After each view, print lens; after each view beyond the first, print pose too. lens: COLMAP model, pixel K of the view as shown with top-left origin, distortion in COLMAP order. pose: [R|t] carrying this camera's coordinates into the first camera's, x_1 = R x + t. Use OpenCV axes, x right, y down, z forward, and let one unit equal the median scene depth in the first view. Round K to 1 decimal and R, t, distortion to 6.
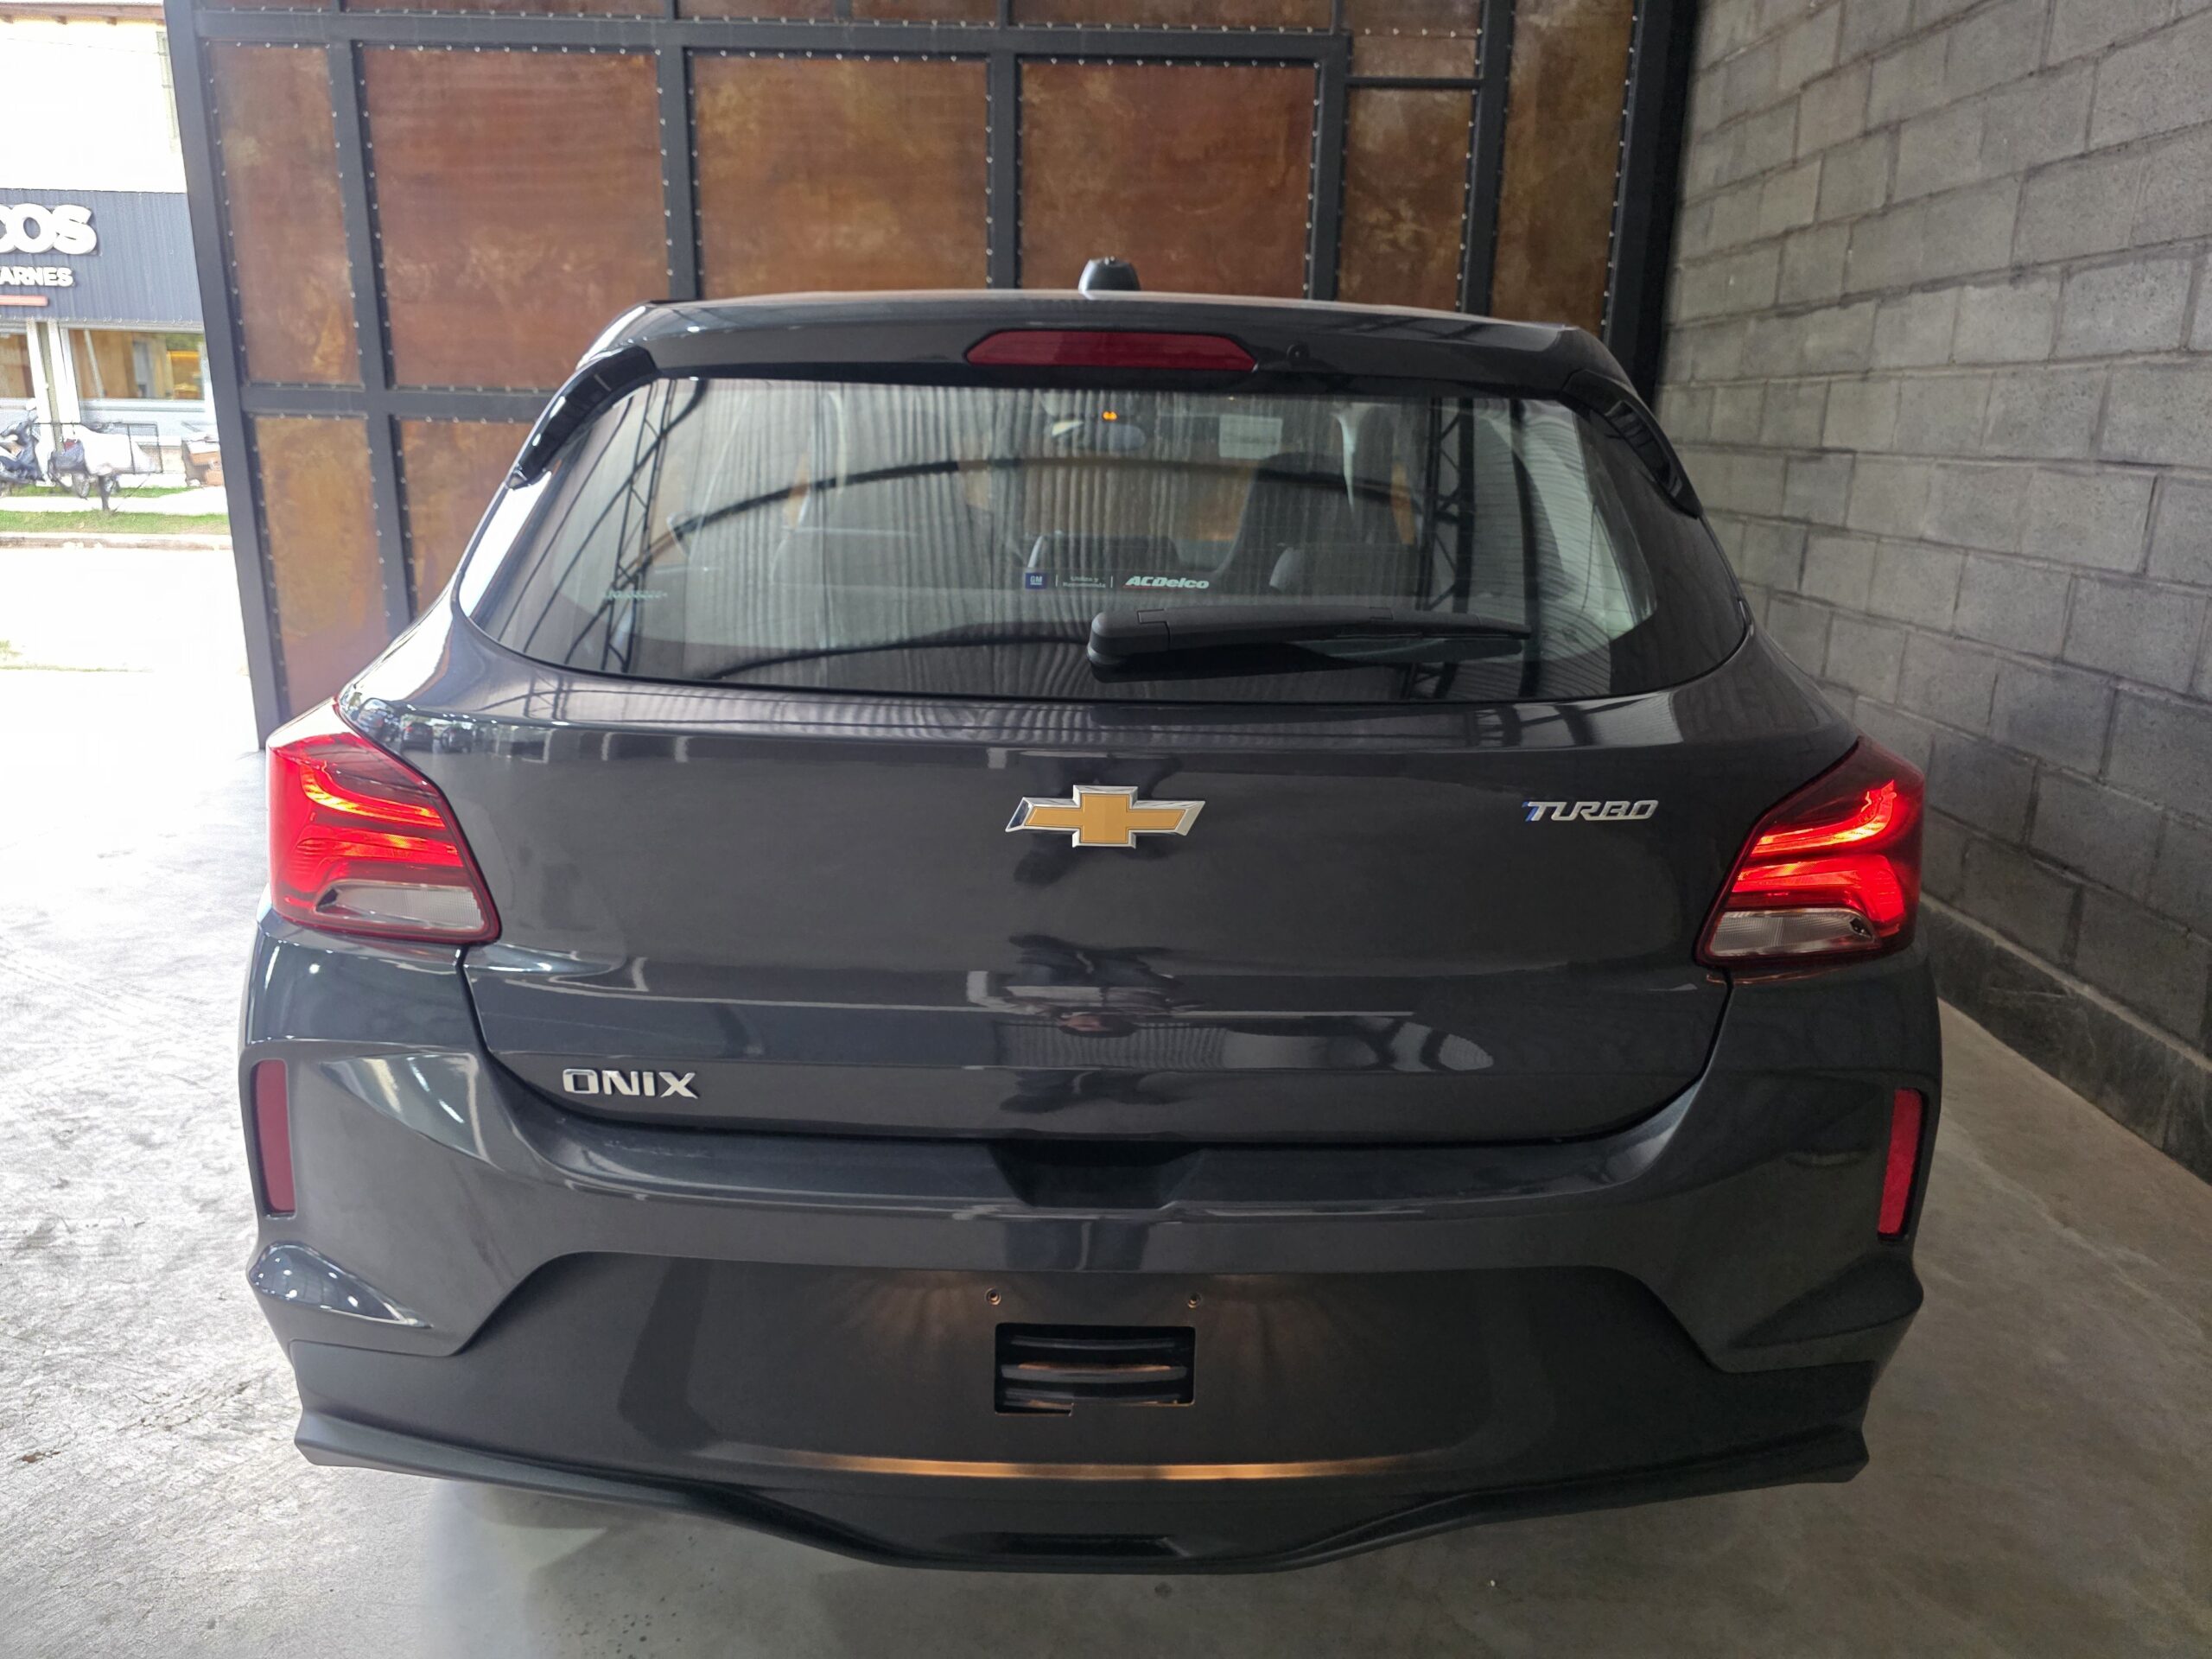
lens RADIAL K [[1505.3, 0, 1072.7], [0, 1505.3, 795.4], [0, 0, 1]] dist [0.054224, -0.051456]
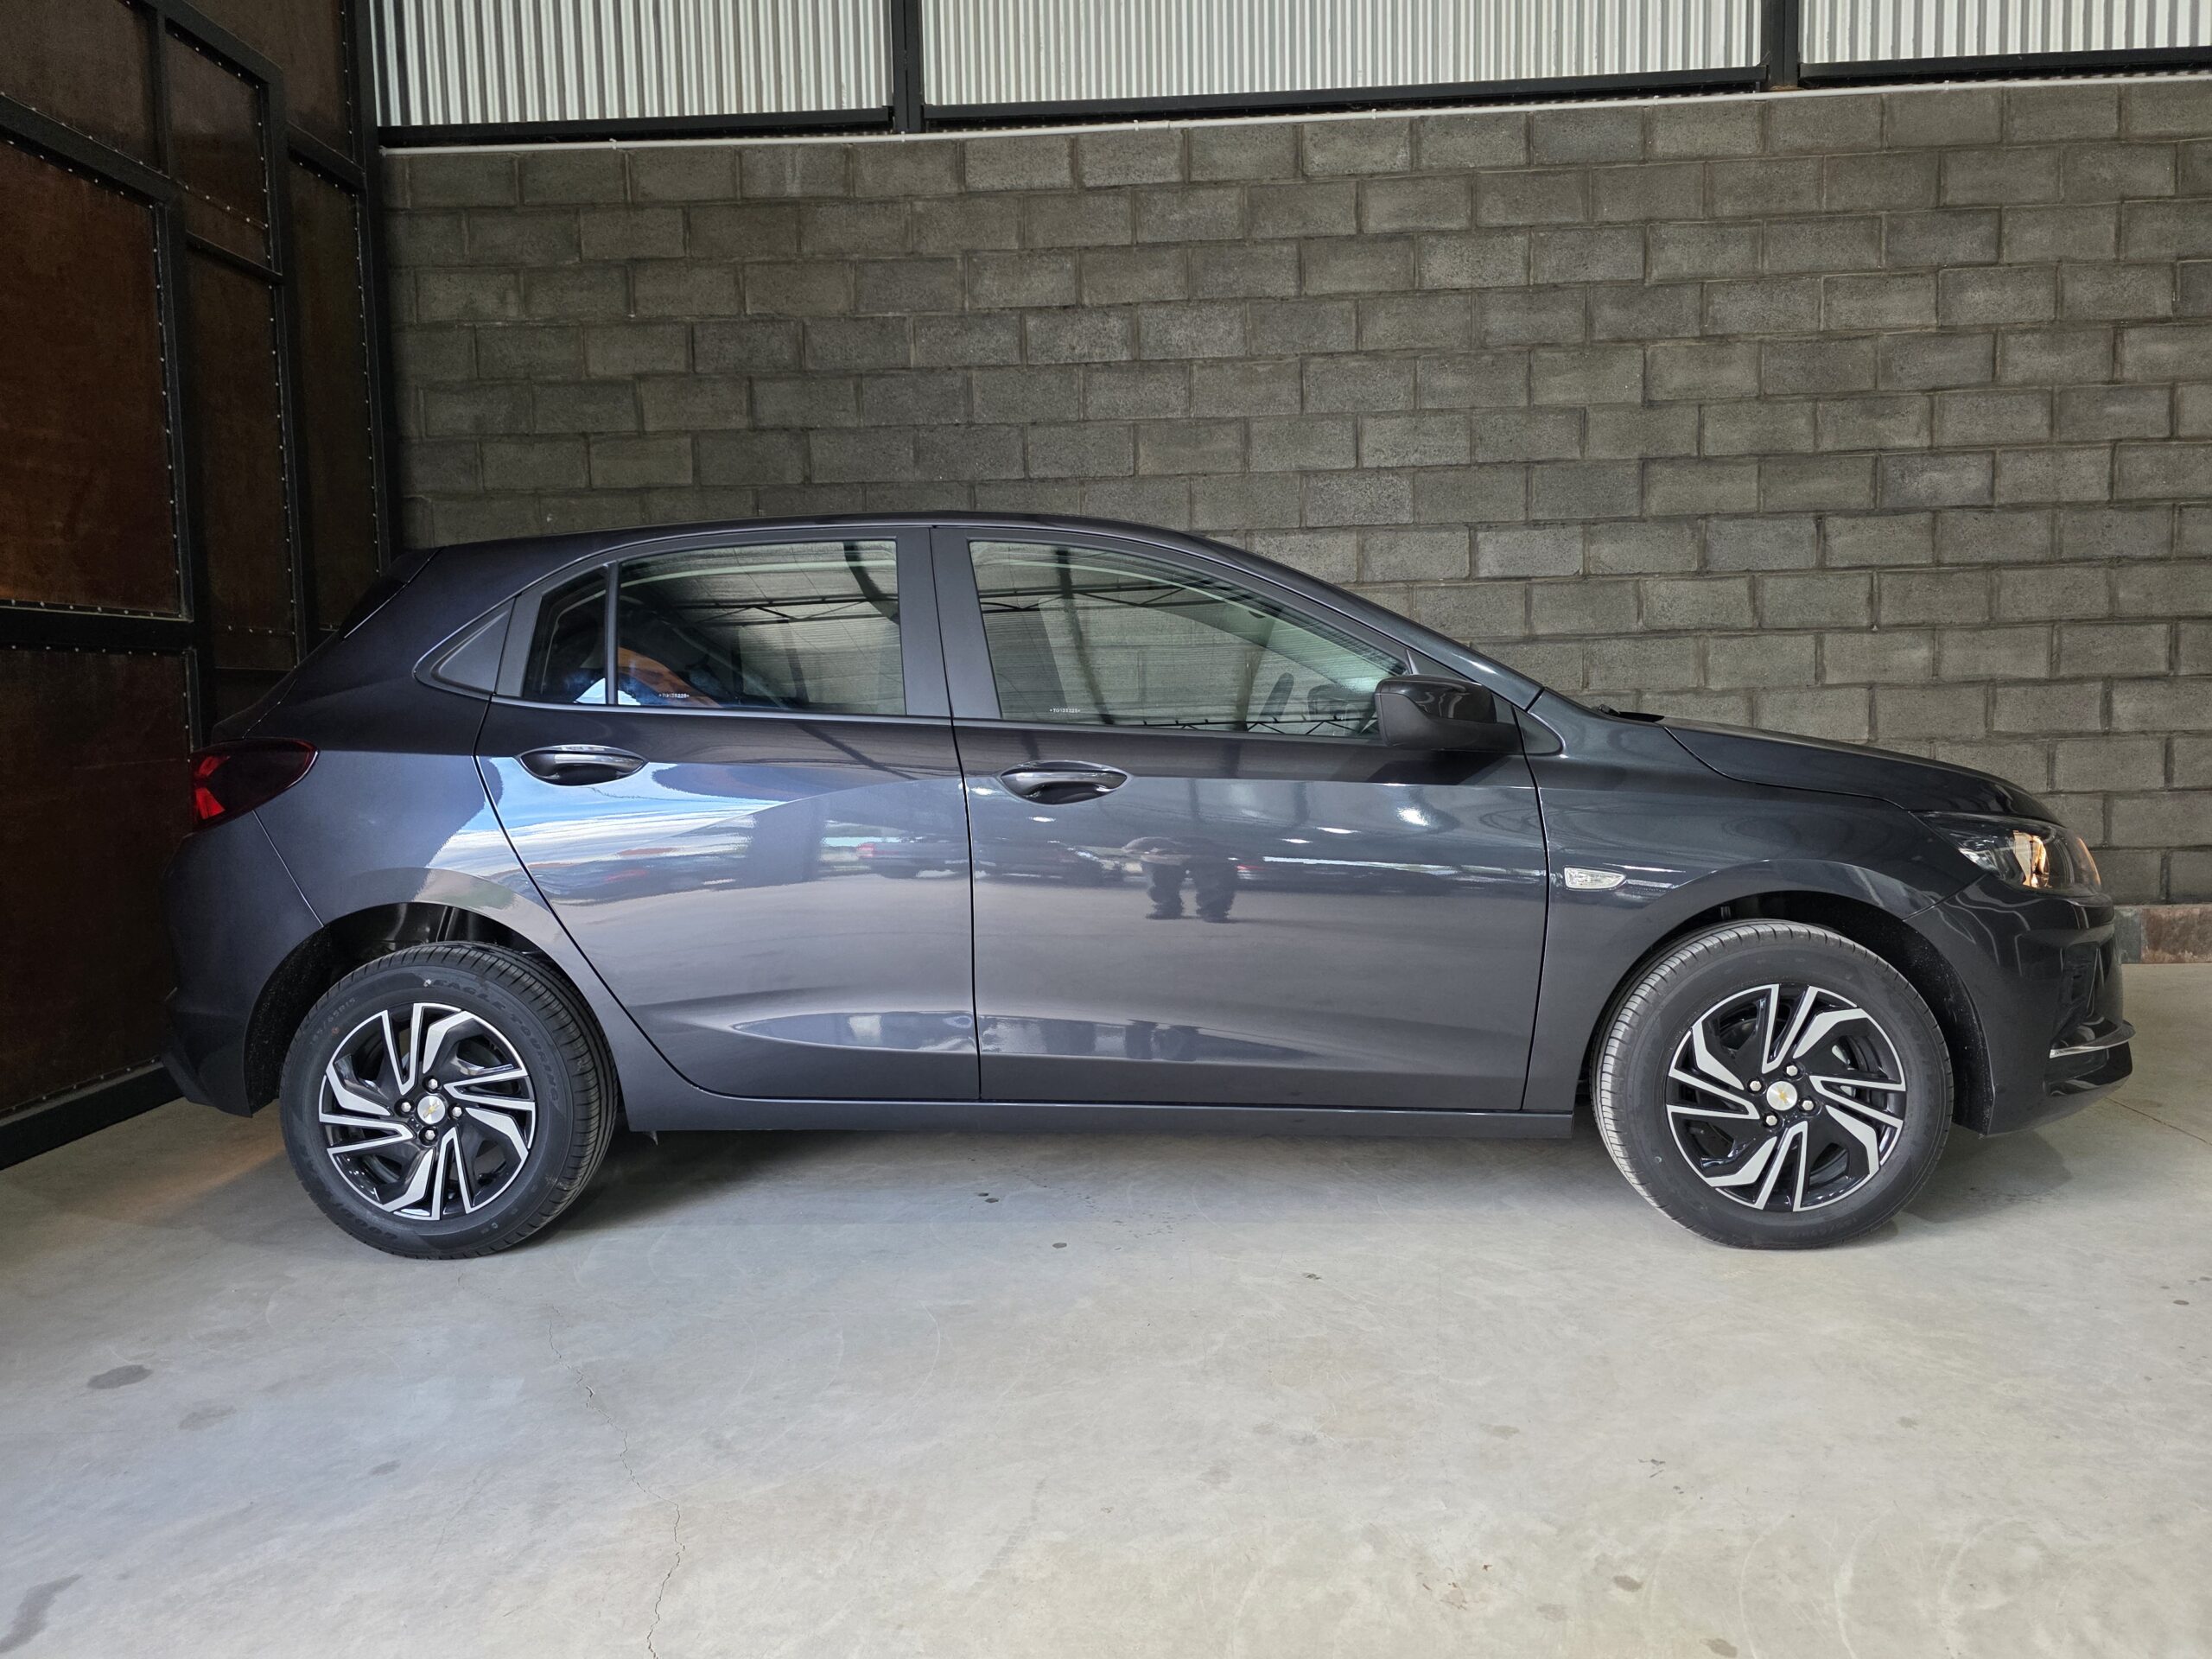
lens RADIAL K [[1505.3, 0, 1128.8], [0, 1505.3, 815.6], [0, 0, 1]] dist [0.054224, -0.051456]
pose [[0.046730, -0.098879, 0.994002, -0.847178], [0.260681, 0.961814, 0.083422, -0.121568], [-0.964293, 0.255219, 0.070721, 0.655631]]
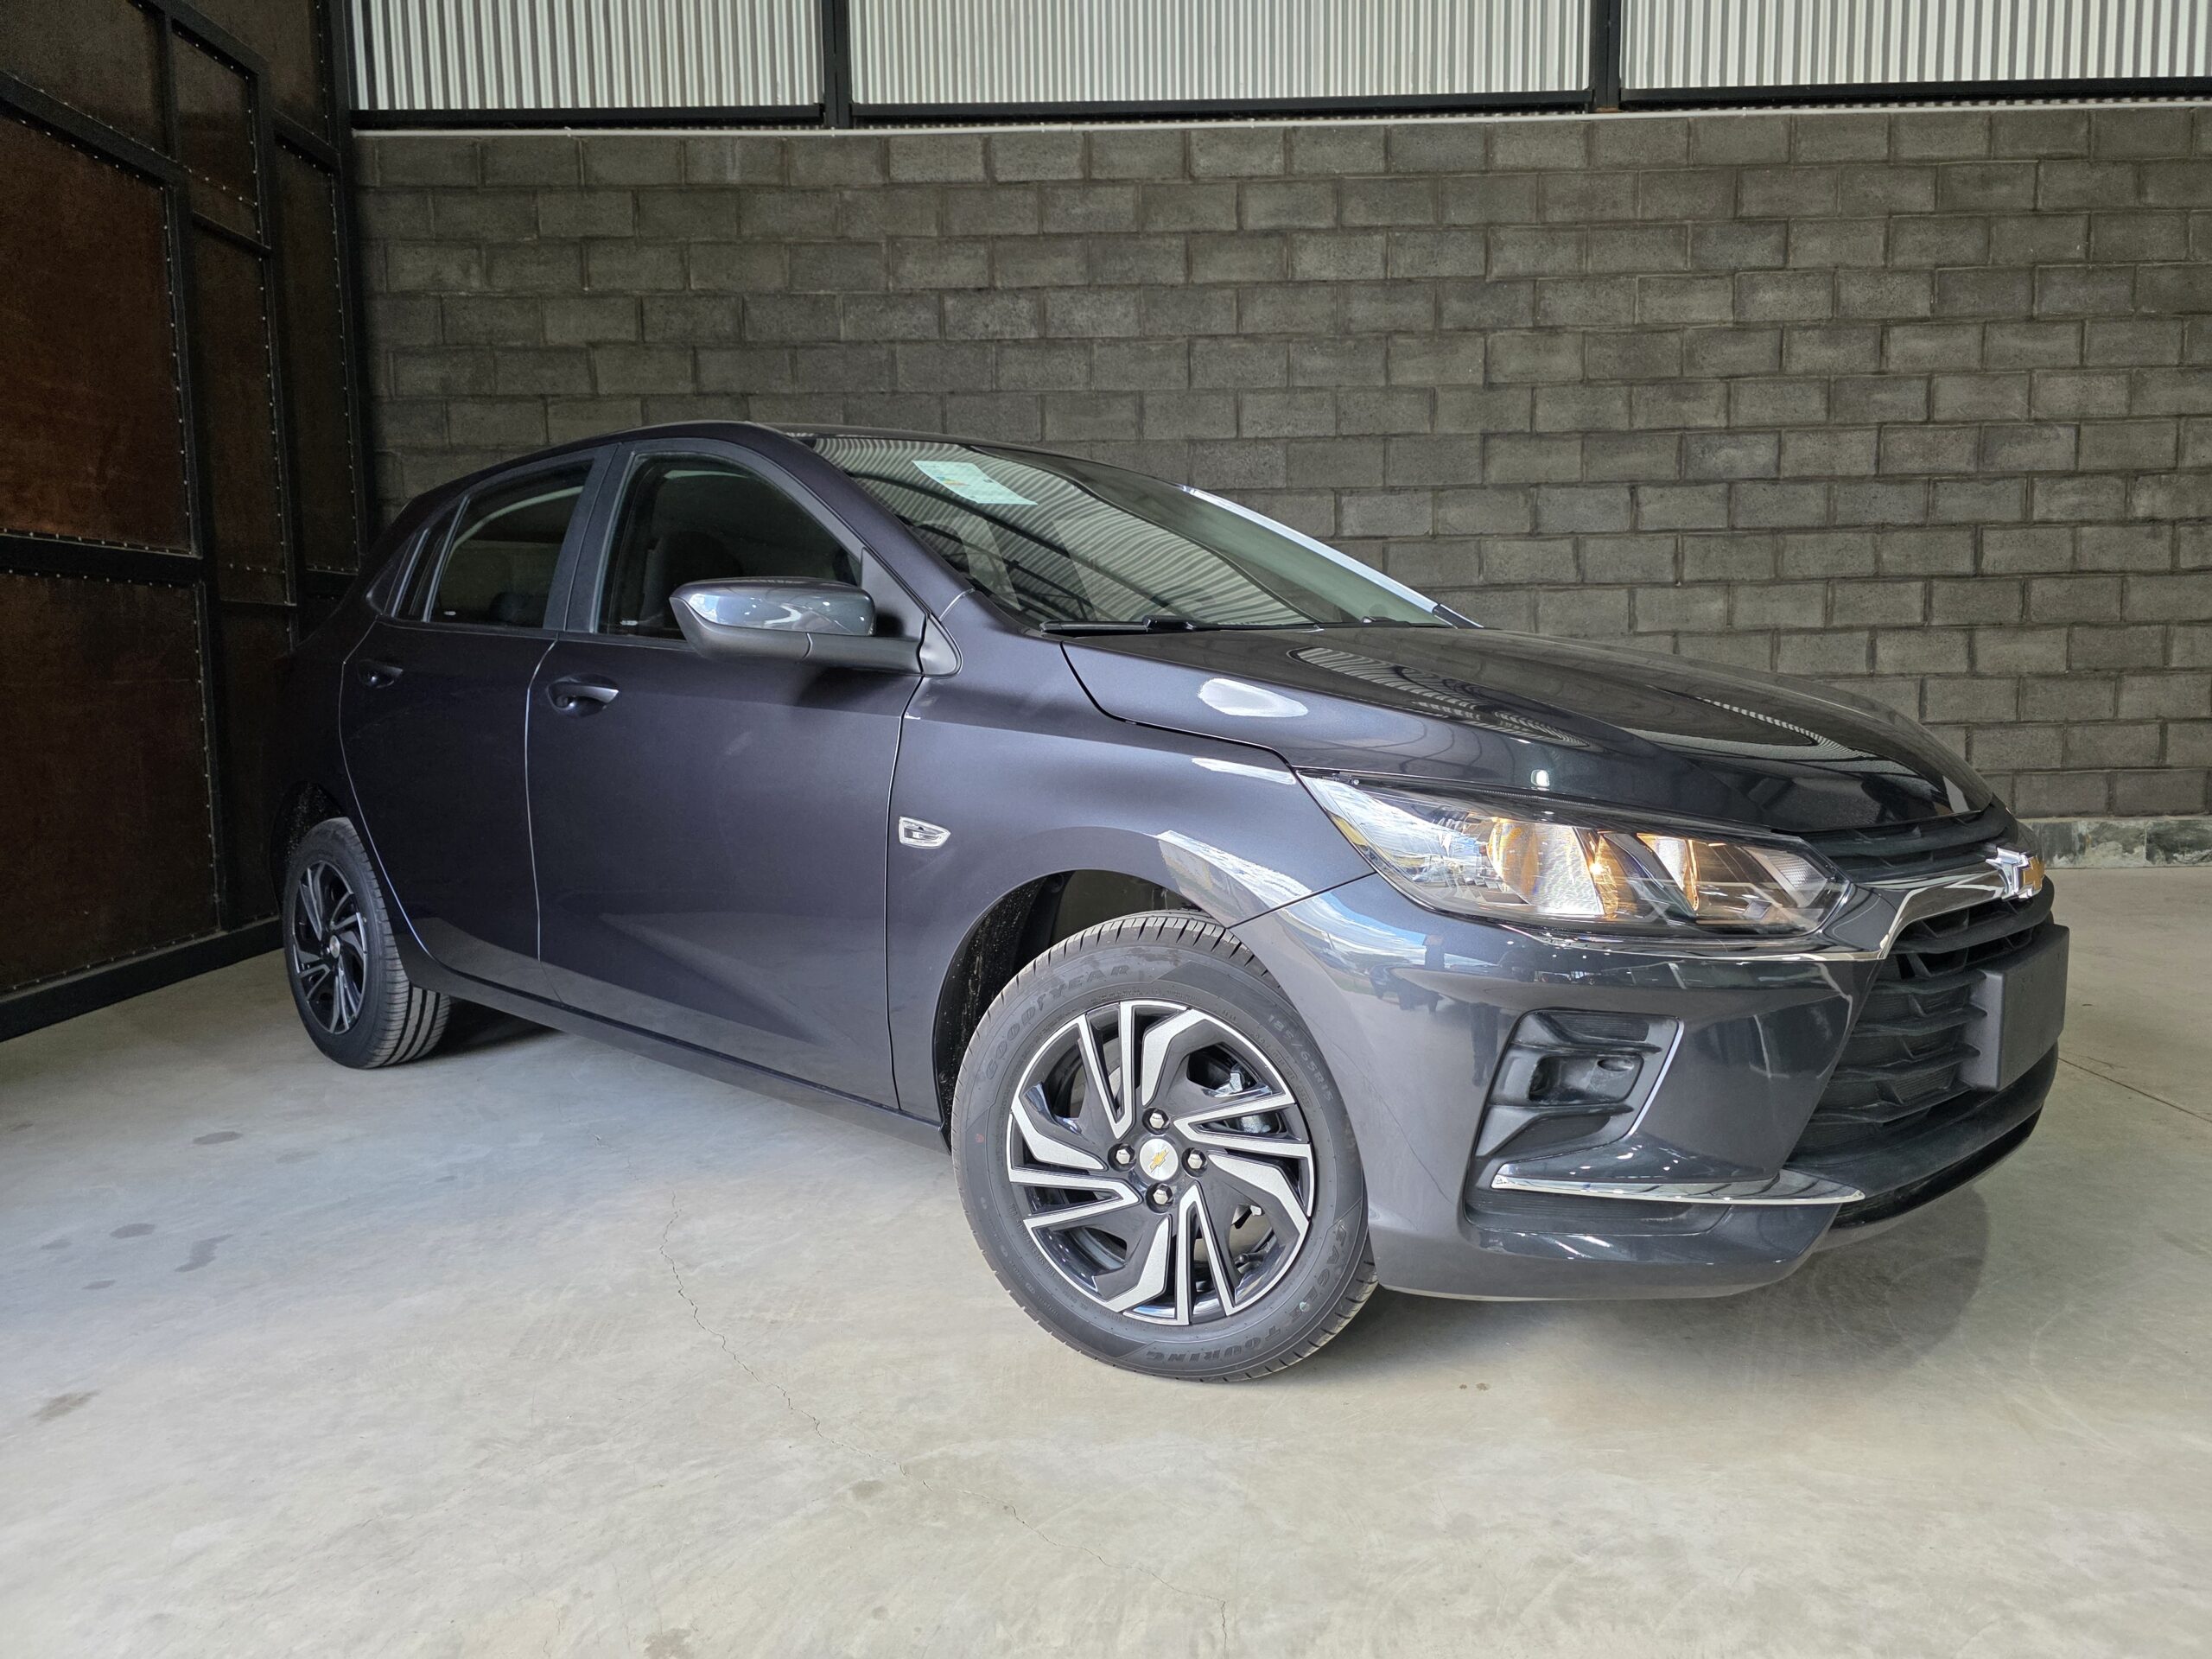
lens RADIAL K [[1505.3, 0, 1136.0], [0, 1505.3, 822.8], [0, 0, 1]] dist [0.054224, -0.051456]
pose [[-0.002269, -0.123323, 0.992364, -1.030138], [0.253254, 0.959944, 0.119873, -0.090115], [-0.967397, 0.251592, 0.029054, 0.629309]]
